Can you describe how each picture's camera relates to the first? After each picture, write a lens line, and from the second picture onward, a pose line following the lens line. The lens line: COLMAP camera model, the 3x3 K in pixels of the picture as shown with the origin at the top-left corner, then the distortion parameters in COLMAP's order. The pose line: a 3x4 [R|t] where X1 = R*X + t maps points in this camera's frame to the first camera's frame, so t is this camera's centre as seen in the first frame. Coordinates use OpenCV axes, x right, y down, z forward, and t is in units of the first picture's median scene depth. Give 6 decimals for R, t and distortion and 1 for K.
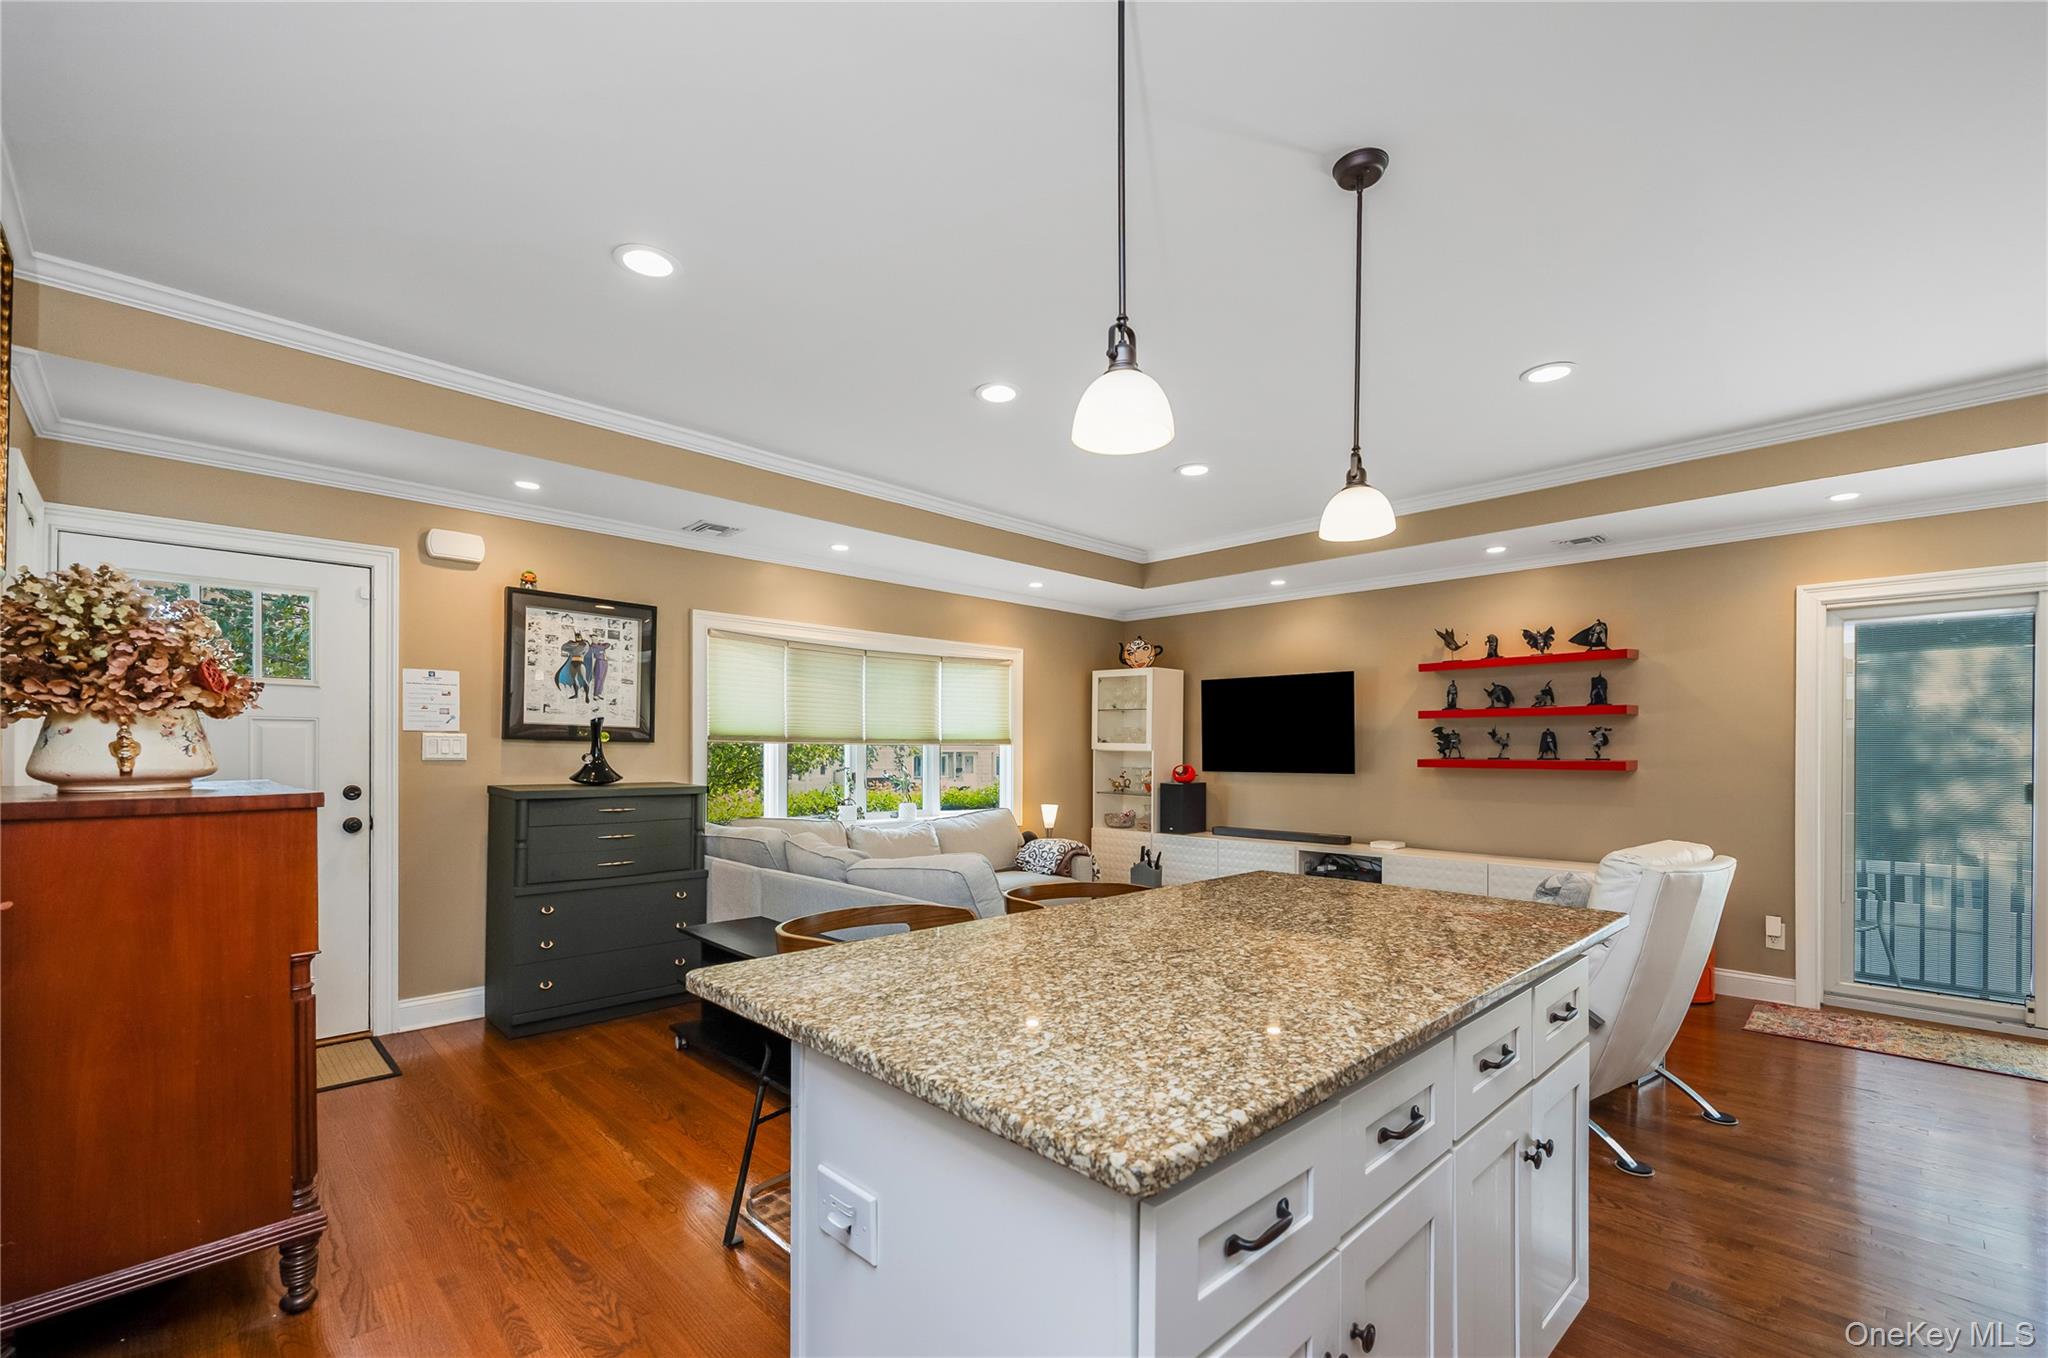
lens RADIAL K [[947.3, 0, 992.2], [0, 947.3, 728.0], [0, 0, 1]] dist [0.000739, 0.000236]
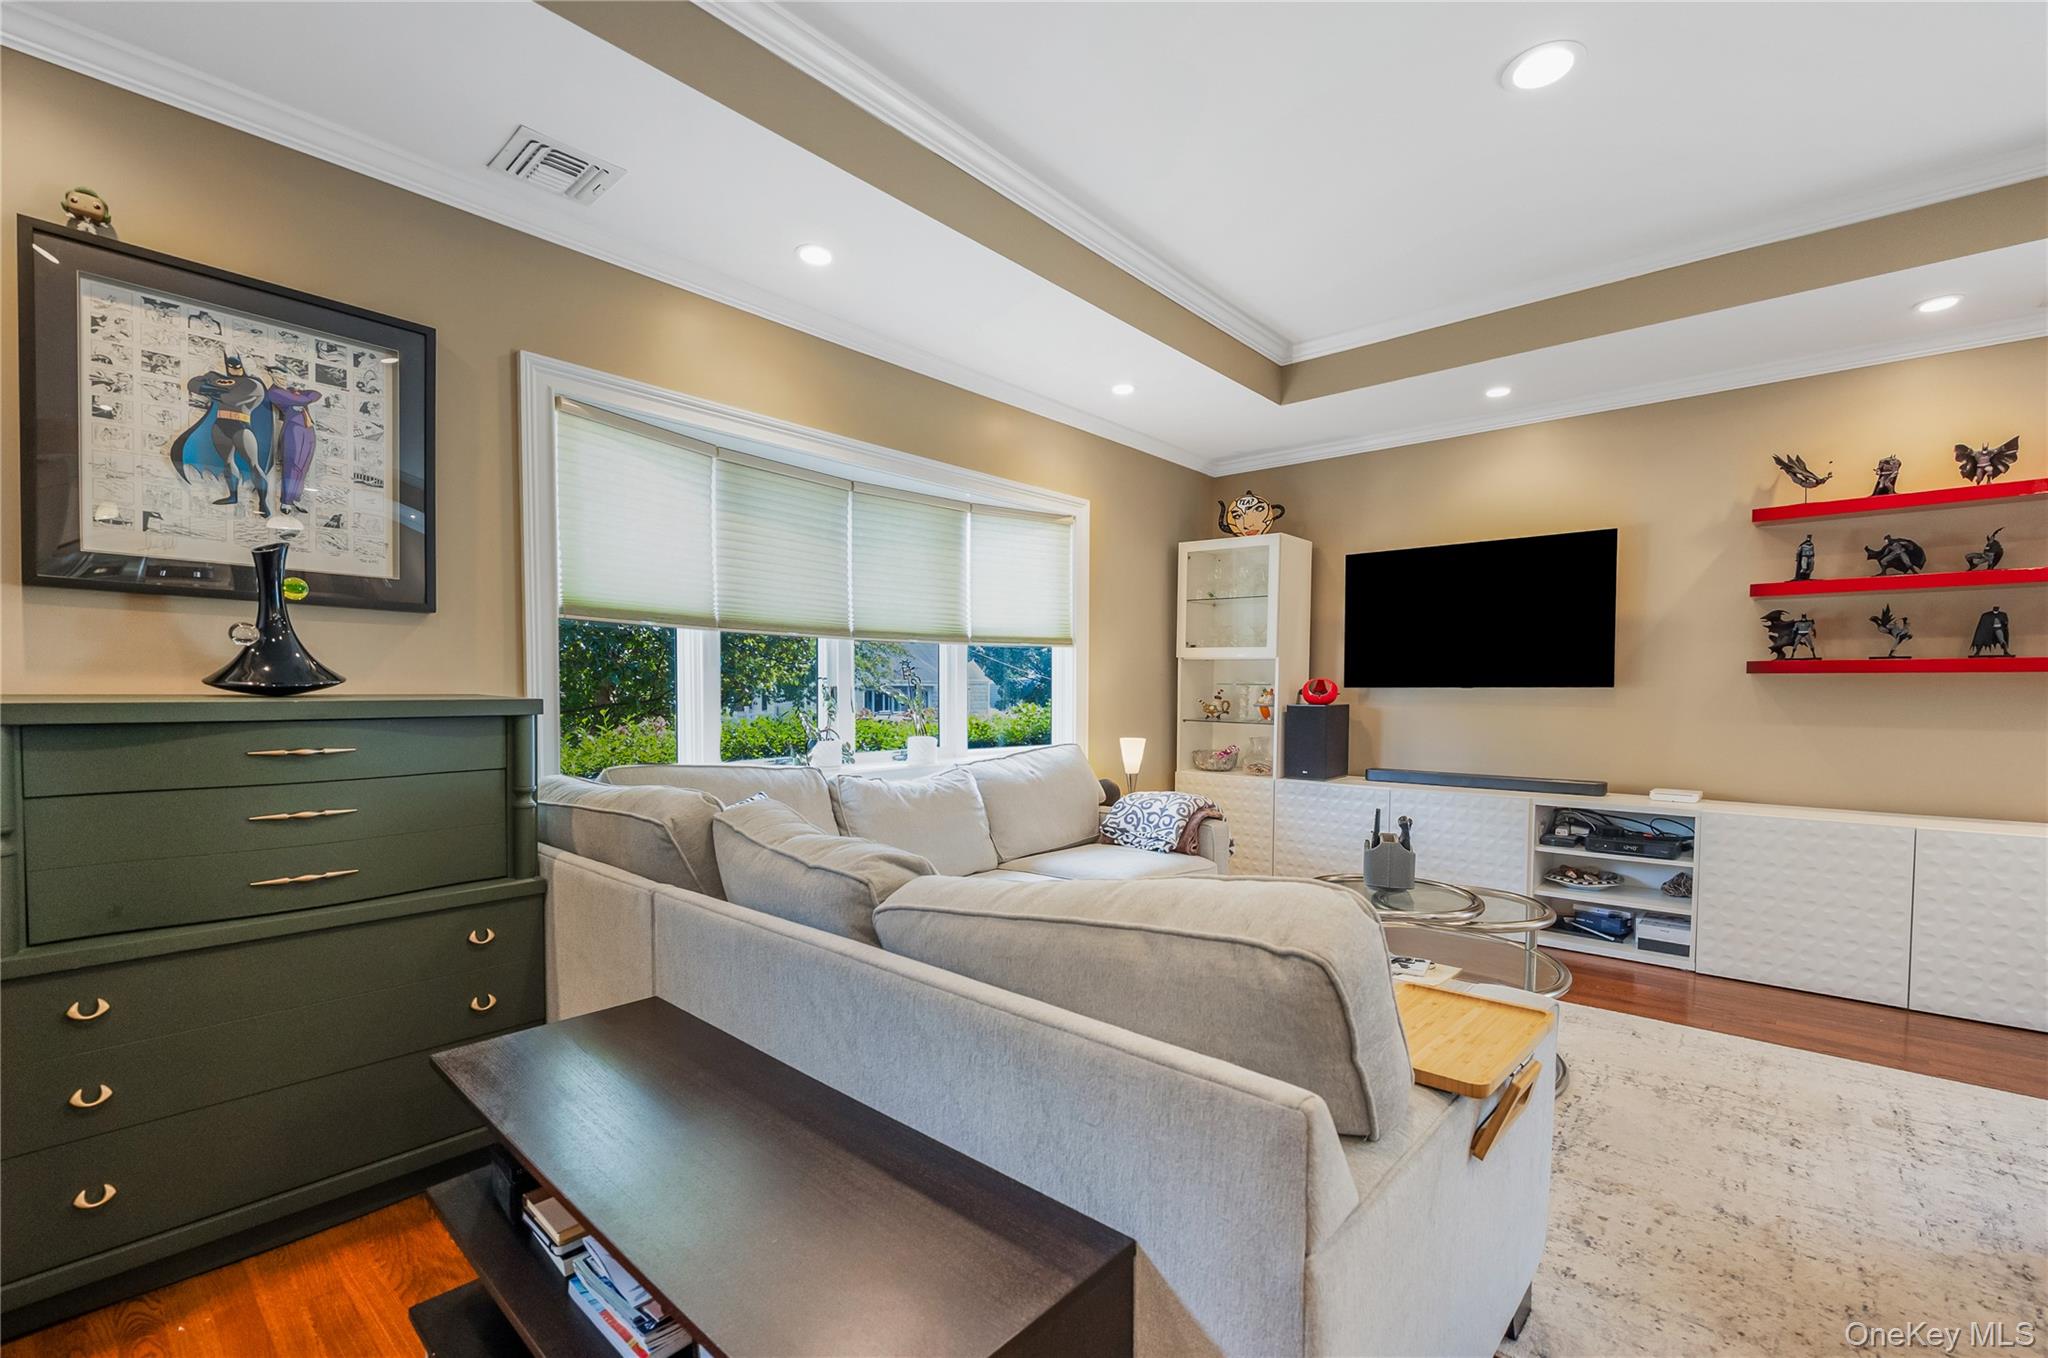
lens RADIAL K [[947.3, 0, 1026.2], [0, 947.3, 691.2], [0, 0, 1]] dist [0.000739, 0.000236]
pose [[0.995421, -0.002262, 0.095562, -0.087143], [-0.000331, 0.999633, 0.027104, 0.036011], [-0.095588, -0.027011, 0.995054, 0.416132]]
